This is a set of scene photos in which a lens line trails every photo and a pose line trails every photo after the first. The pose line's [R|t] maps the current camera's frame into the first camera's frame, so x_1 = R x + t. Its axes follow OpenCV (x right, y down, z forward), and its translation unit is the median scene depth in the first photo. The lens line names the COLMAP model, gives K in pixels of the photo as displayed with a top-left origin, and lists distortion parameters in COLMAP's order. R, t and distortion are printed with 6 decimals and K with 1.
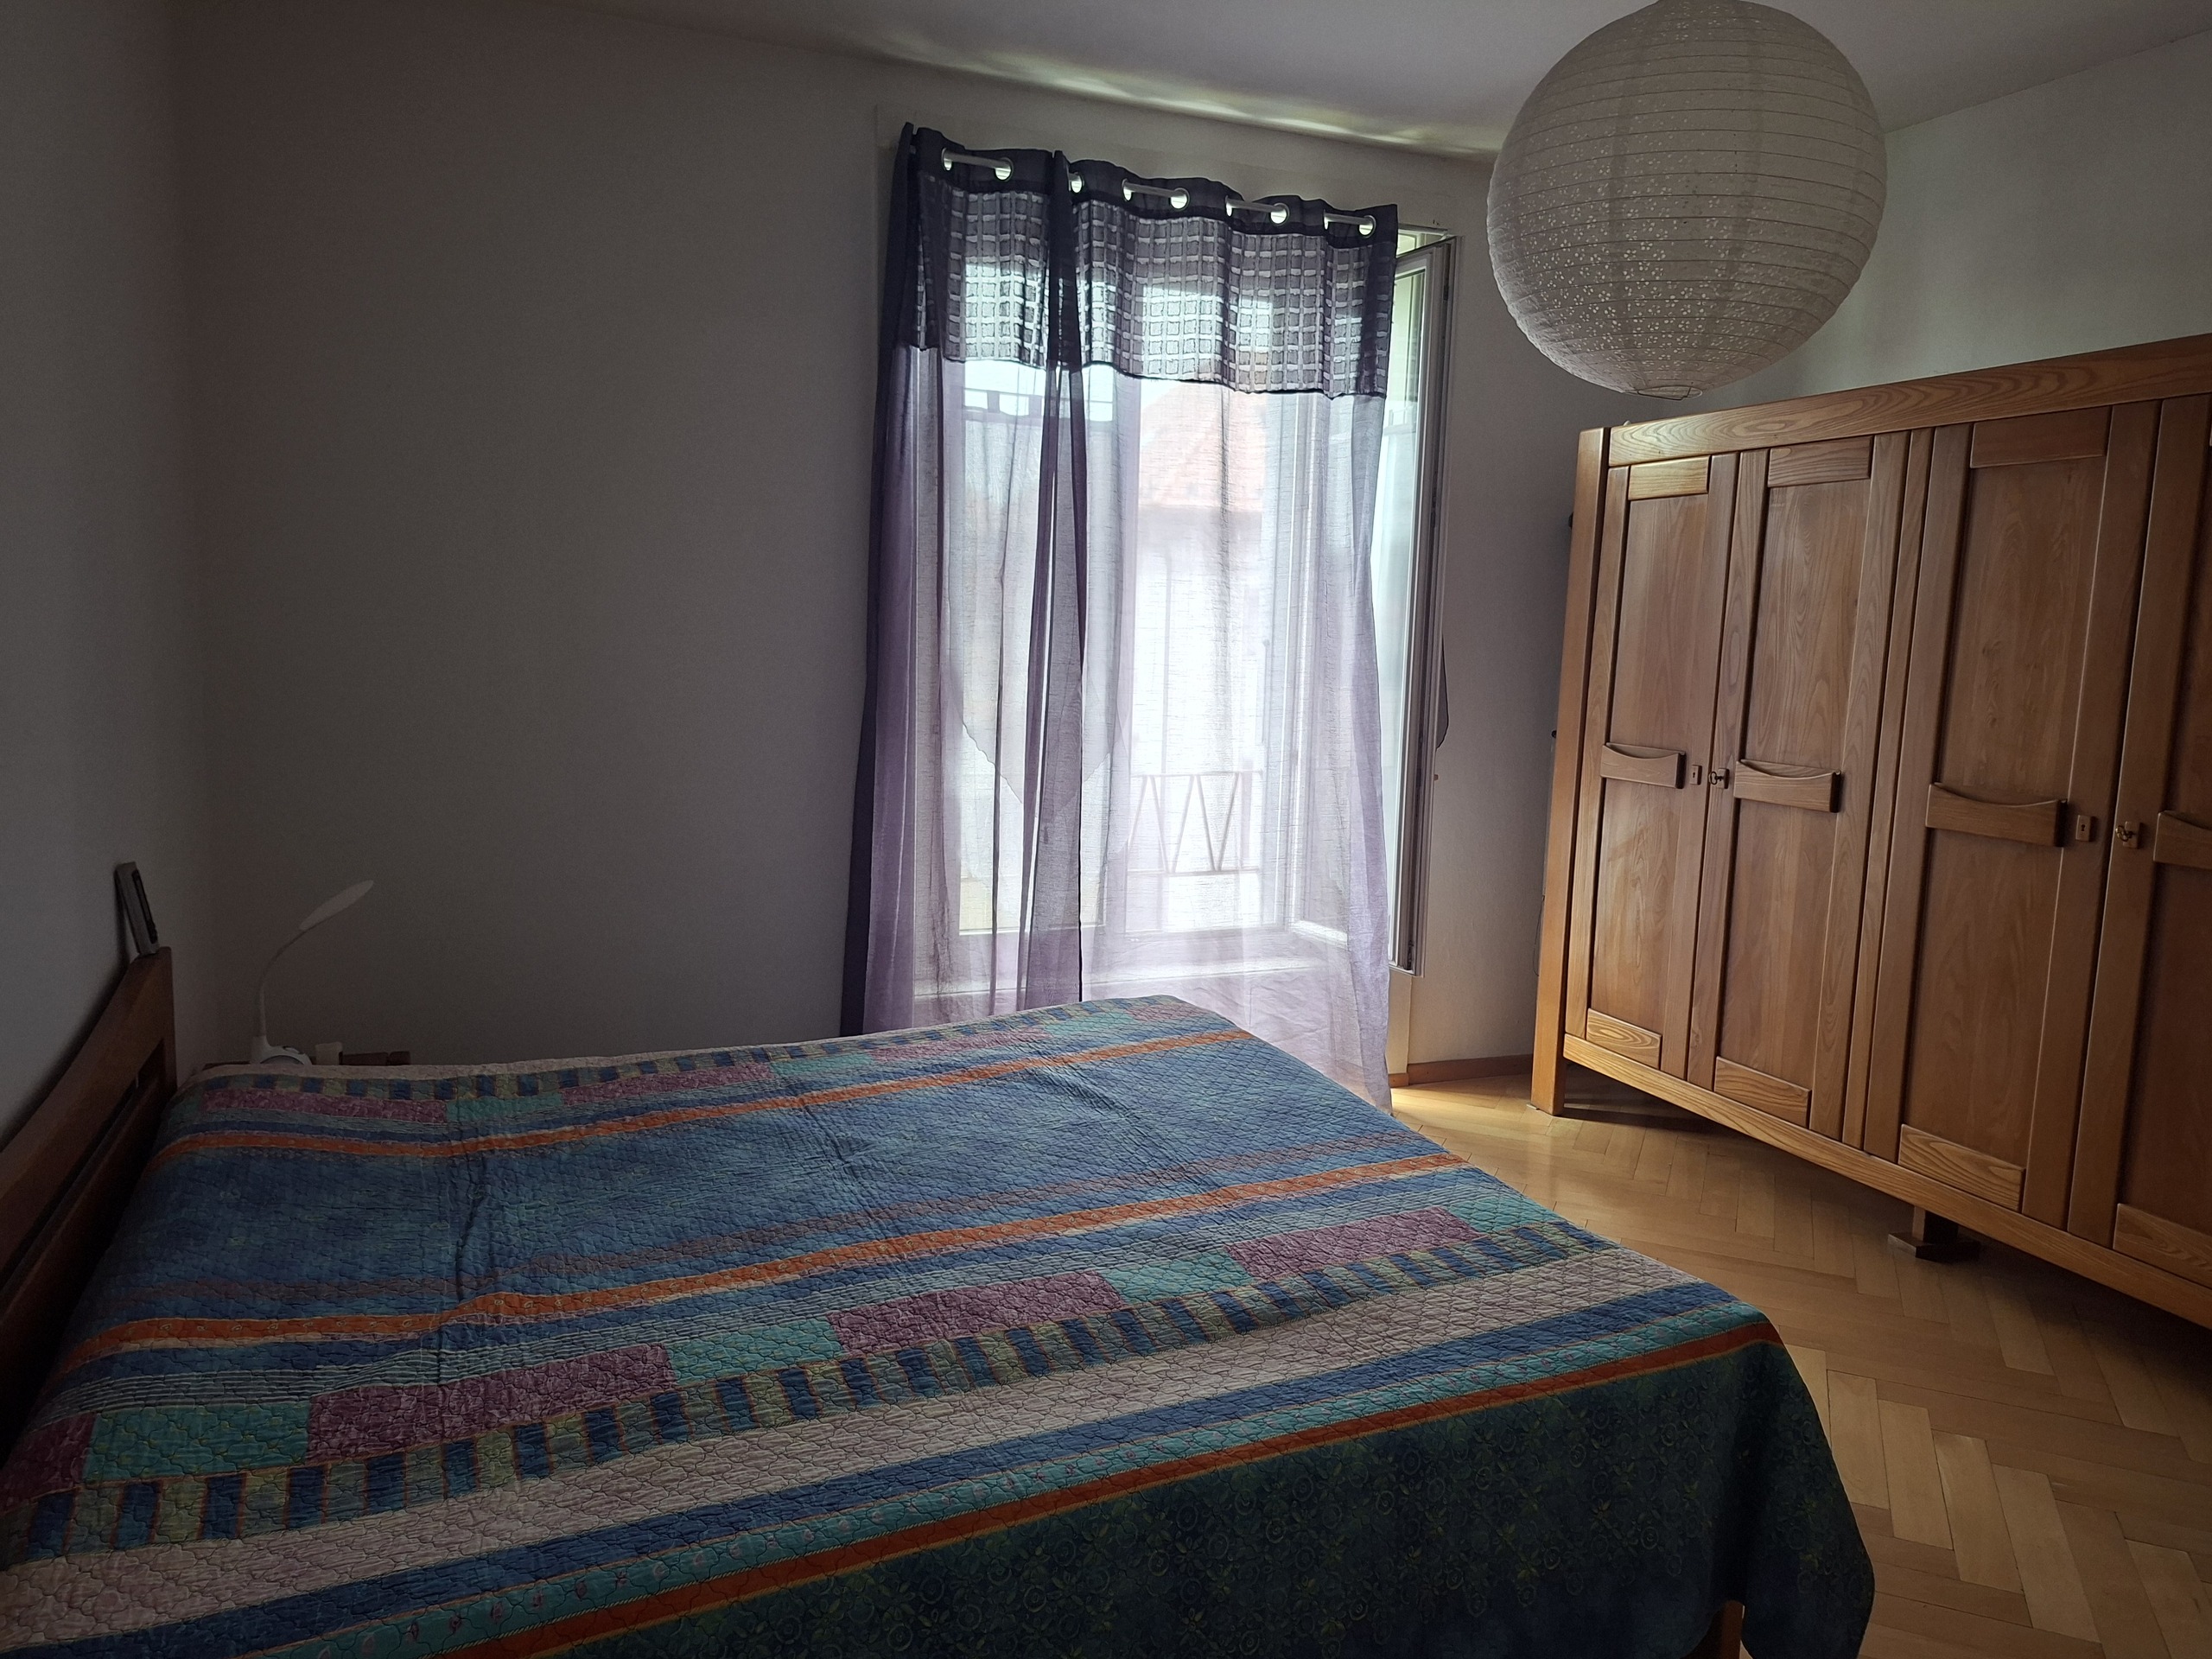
lens RADIAL K [[1585.8, 0, 1110.8], [0, 1585.8, 787.3], [0, 0, 1]] dist [0.144240, -0.207530]
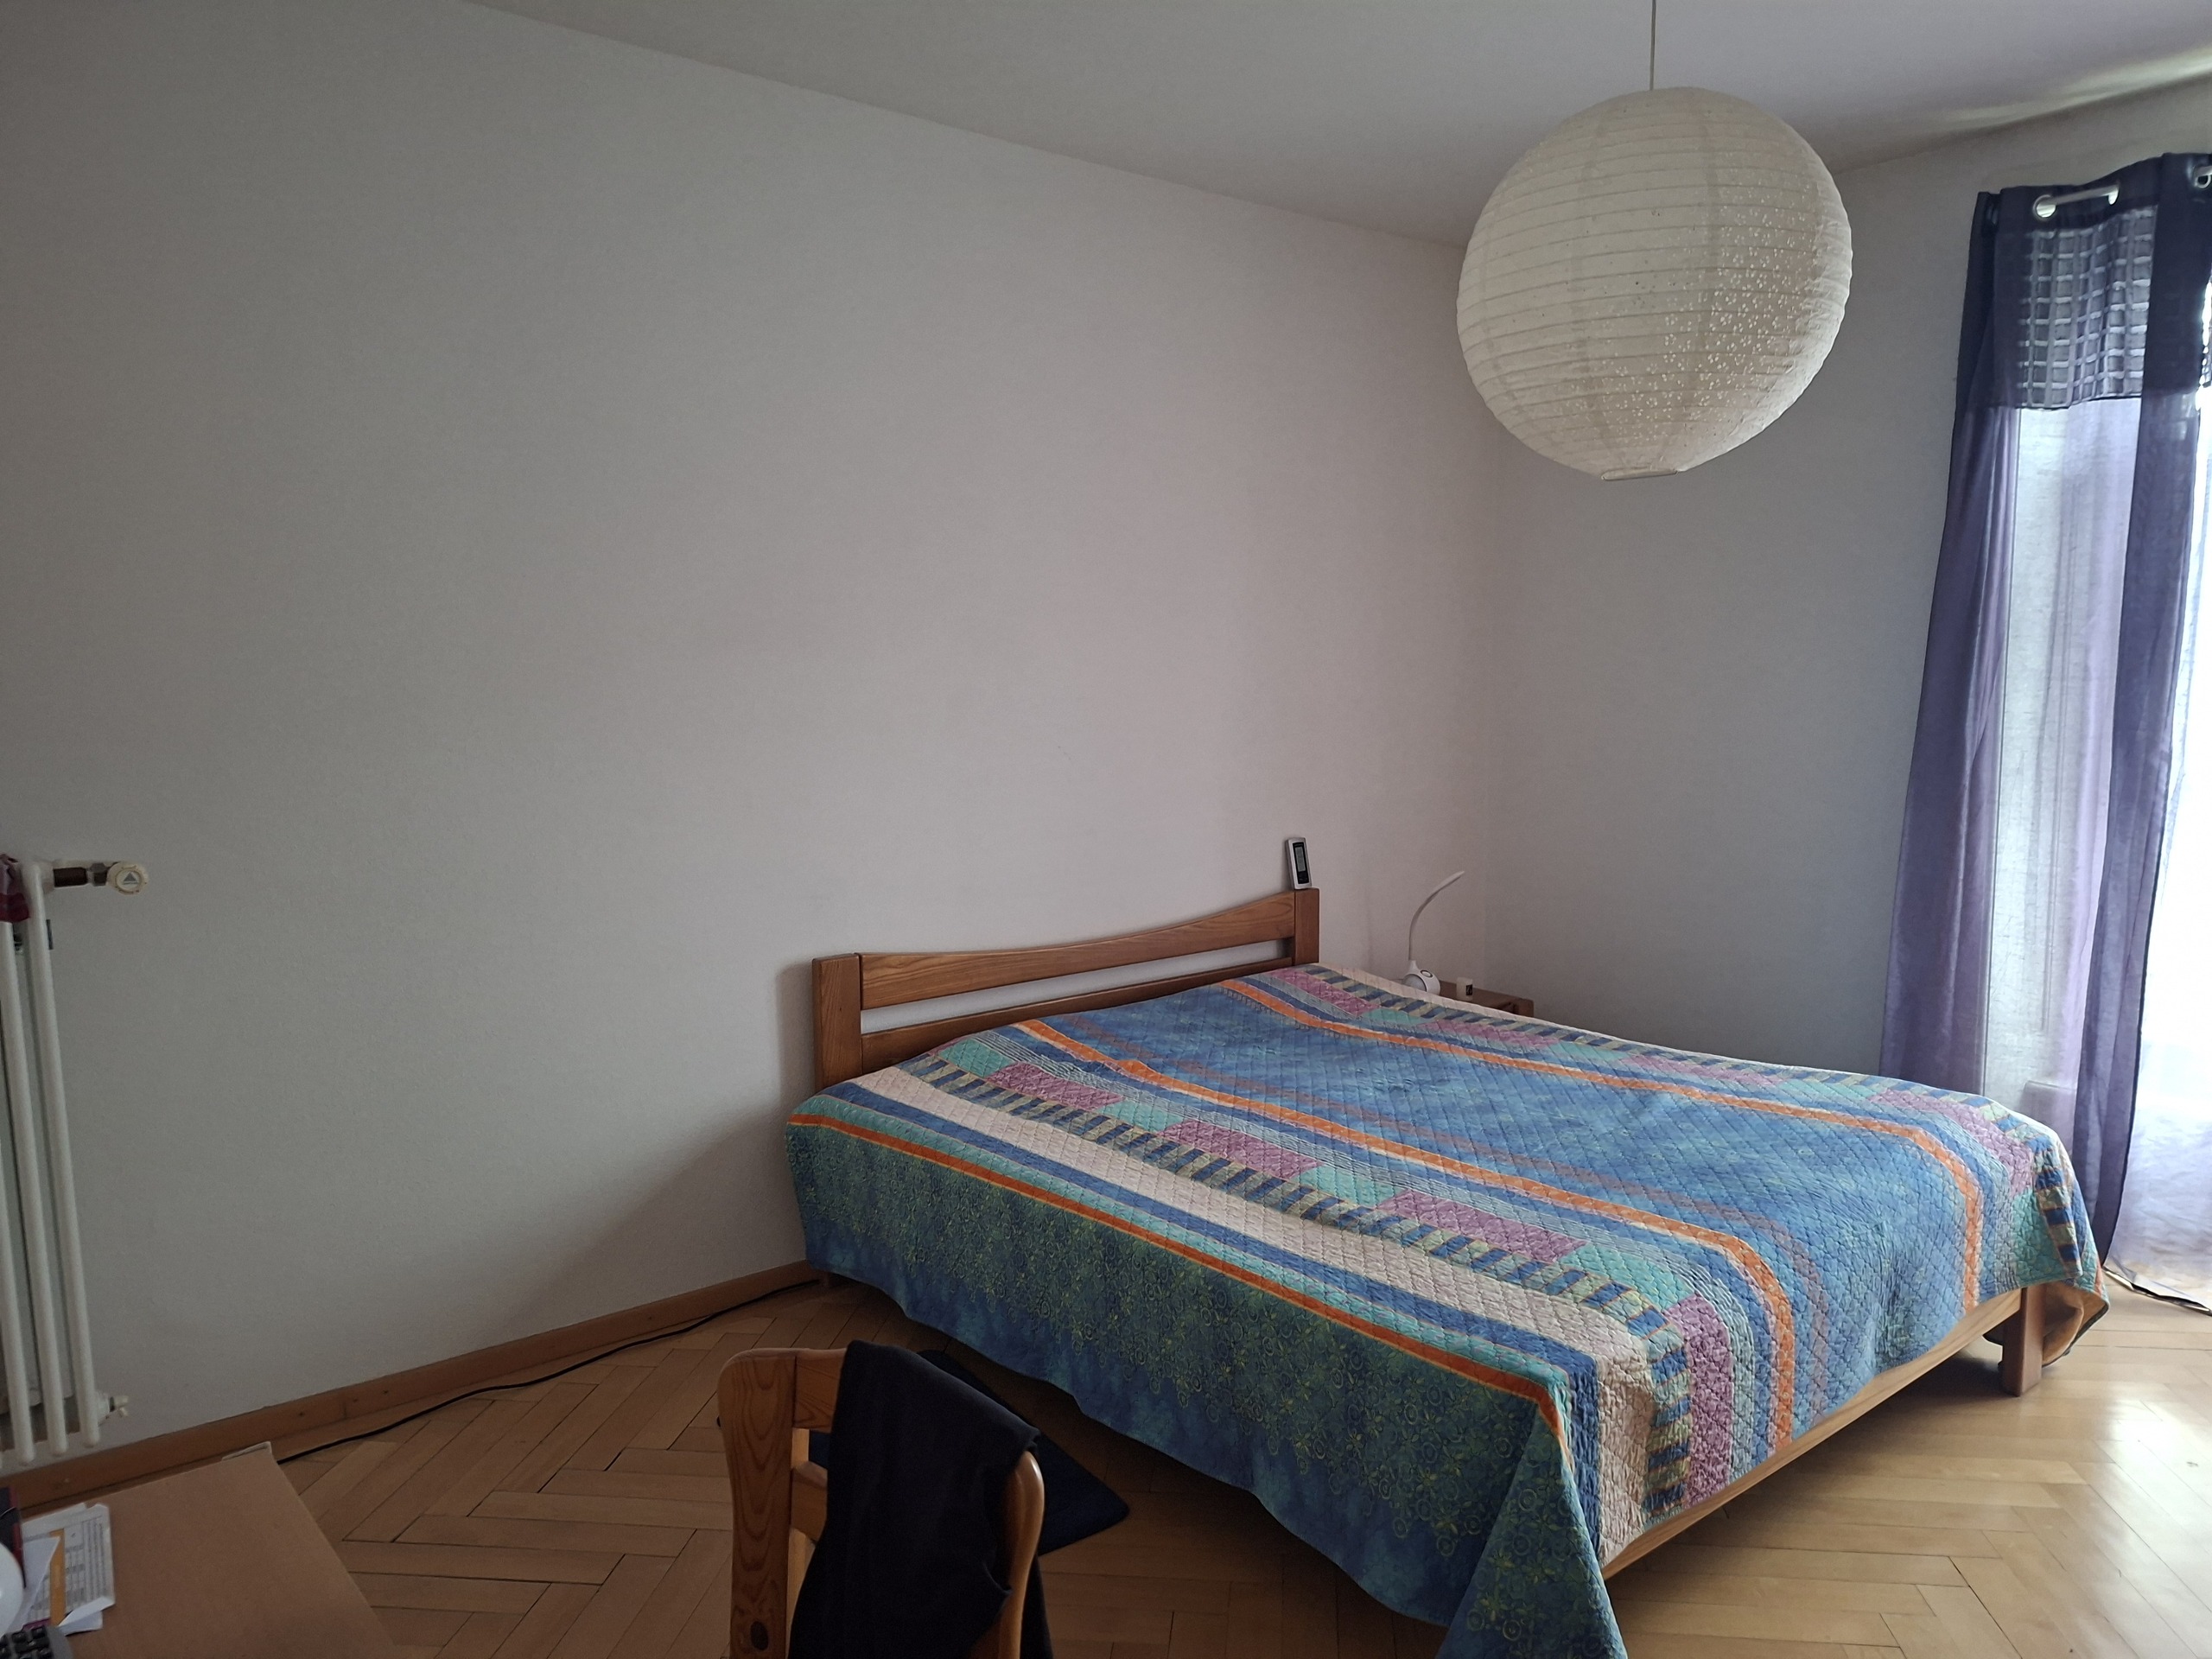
lens RADIAL K [[1464.7, 0, 1106.0], [0, 1464.7, 829.5], [0, 0, 1]] dist [0.048171, -0.000046]
pose [[0.265541, 0.073199, -0.961317, 1.181405], [-0.082444, 0.995185, 0.053005, -0.042590], [0.960568, 0.065180, 0.270297, 0.461846]]
